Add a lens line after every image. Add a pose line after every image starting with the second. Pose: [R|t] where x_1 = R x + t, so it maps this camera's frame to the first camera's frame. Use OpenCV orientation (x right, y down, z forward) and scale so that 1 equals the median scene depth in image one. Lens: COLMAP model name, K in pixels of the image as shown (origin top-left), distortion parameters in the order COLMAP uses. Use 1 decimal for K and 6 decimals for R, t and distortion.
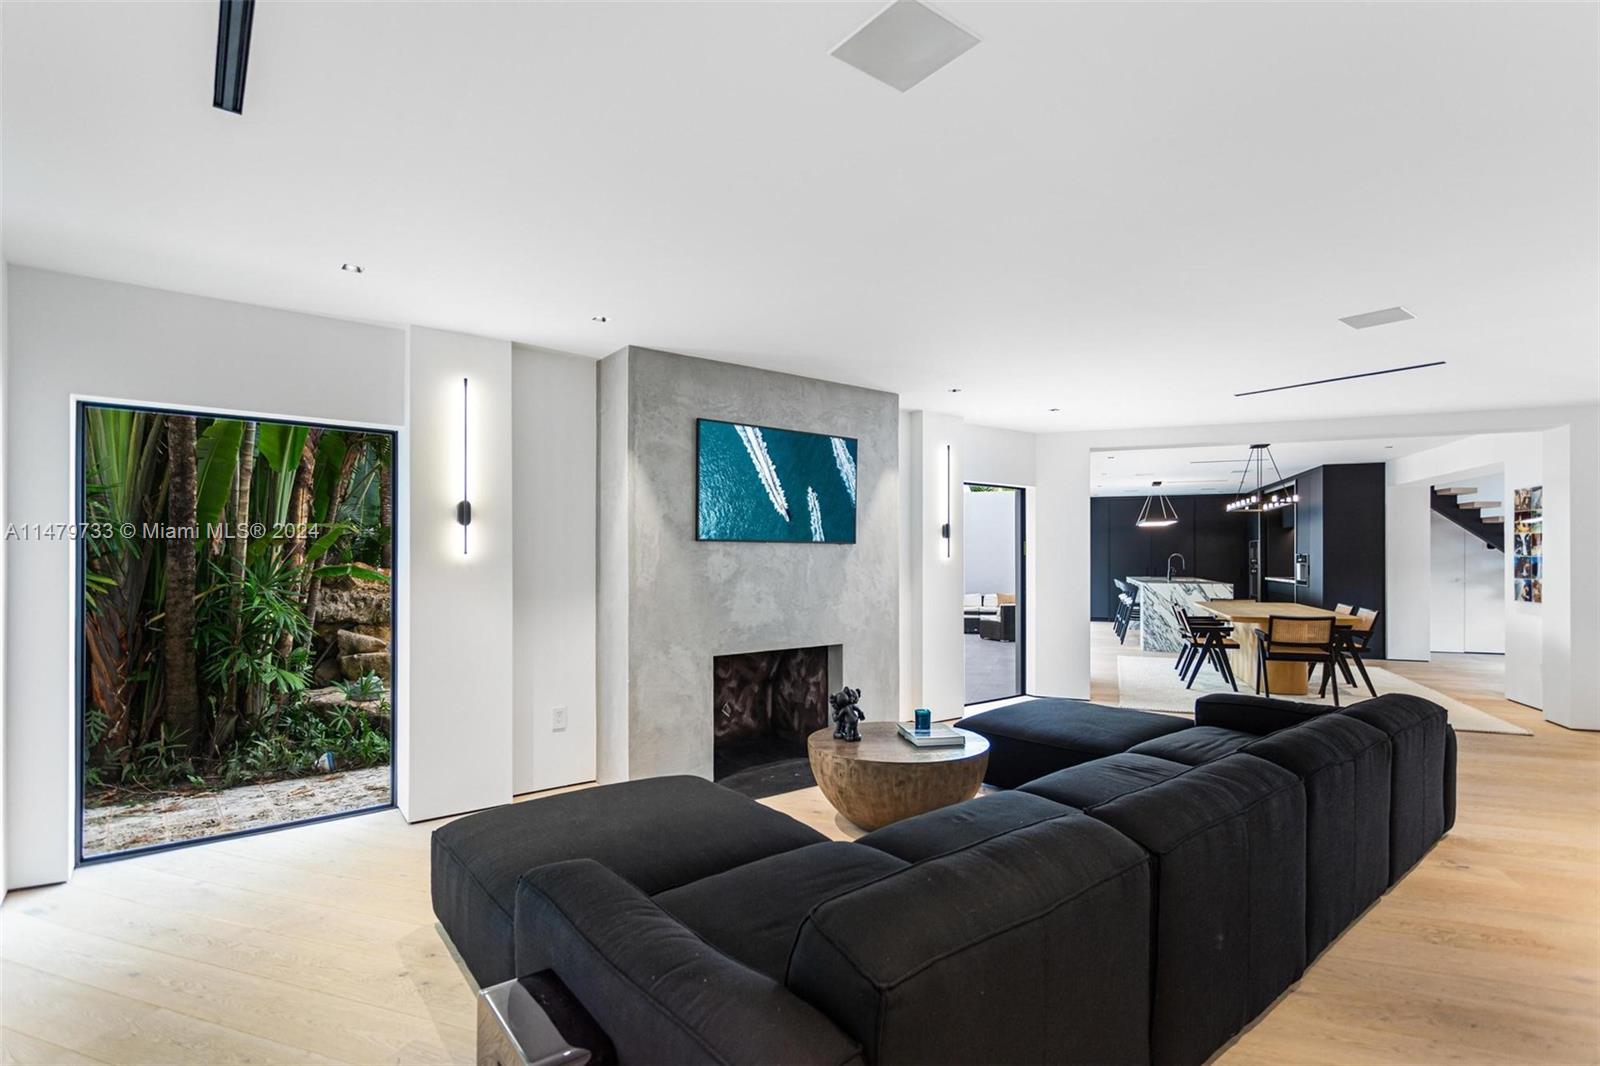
lens RADIAL K [[766.3, 0, 800.7], [0, 766.3, 555.4], [0, 0, 1]] dist [-0.000078, 0.000223]
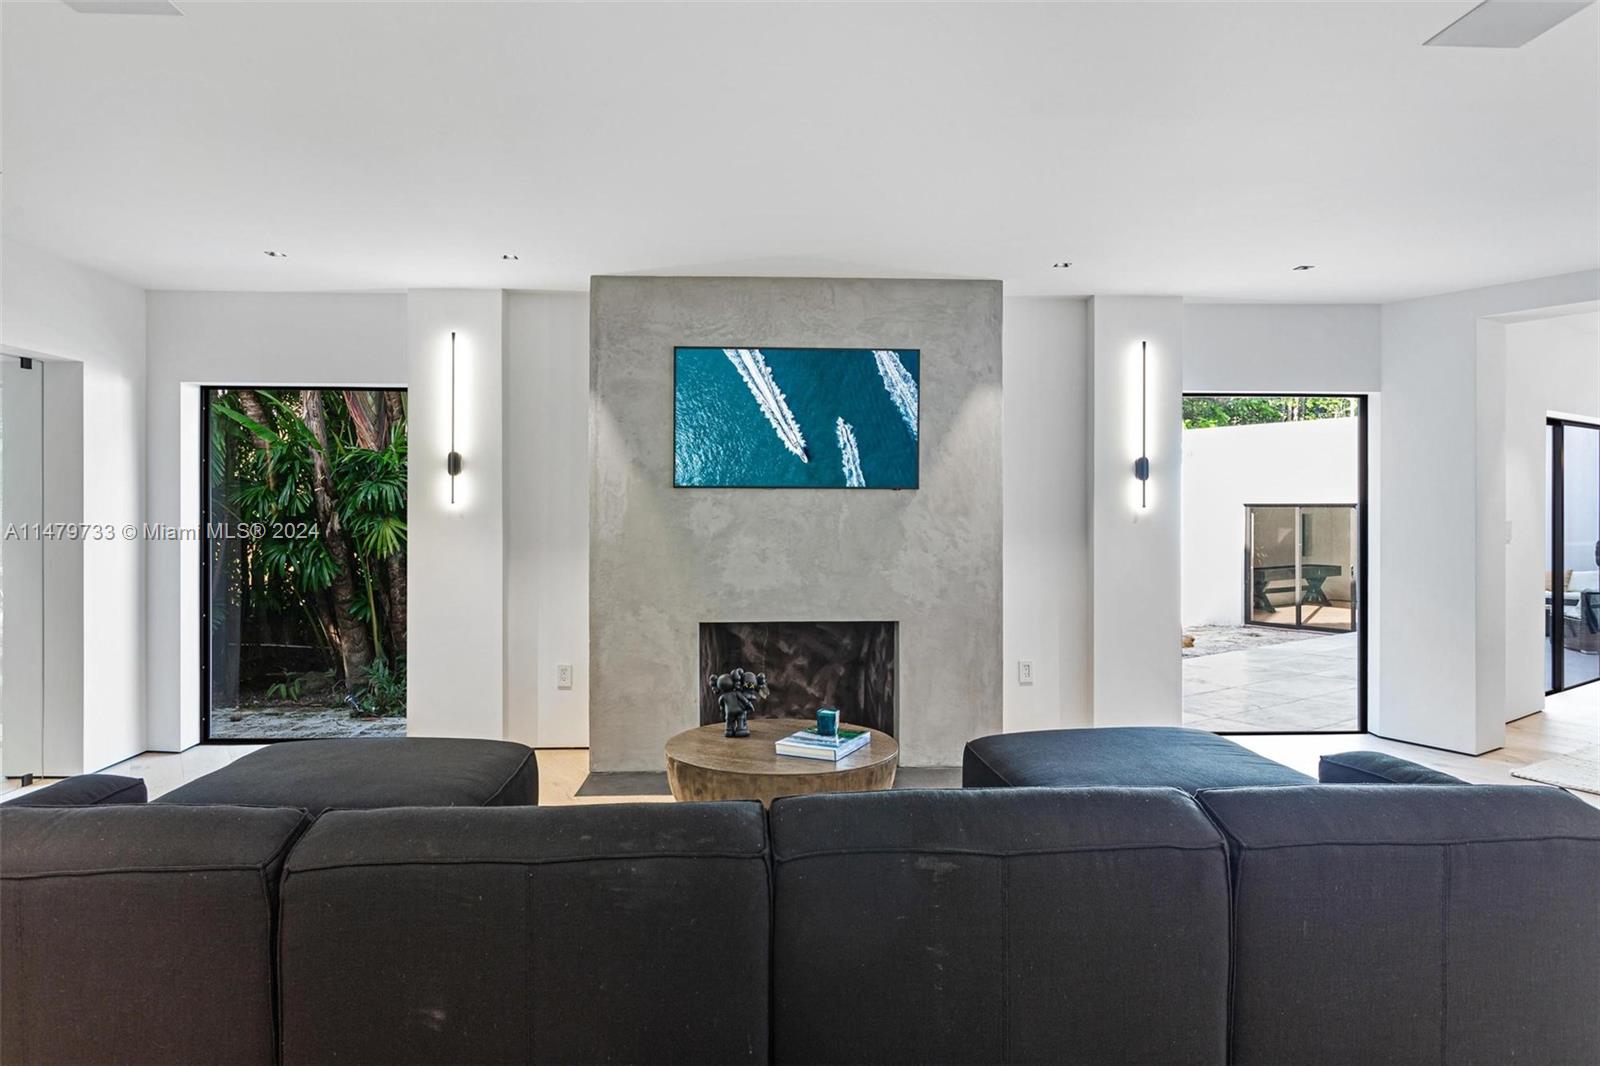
lens RADIAL K [[994.1, 0, 799.0], [0, 994.1, 511.3], [0, 0, 1]] dist [0.002984, -0.000793]
pose [[0.819808, 0.004333, -0.572621, 0.584928], [0.000811, 0.999962, 0.008727, -0.002322], [0.572637, -0.007618, 0.819773, 0.145675]]
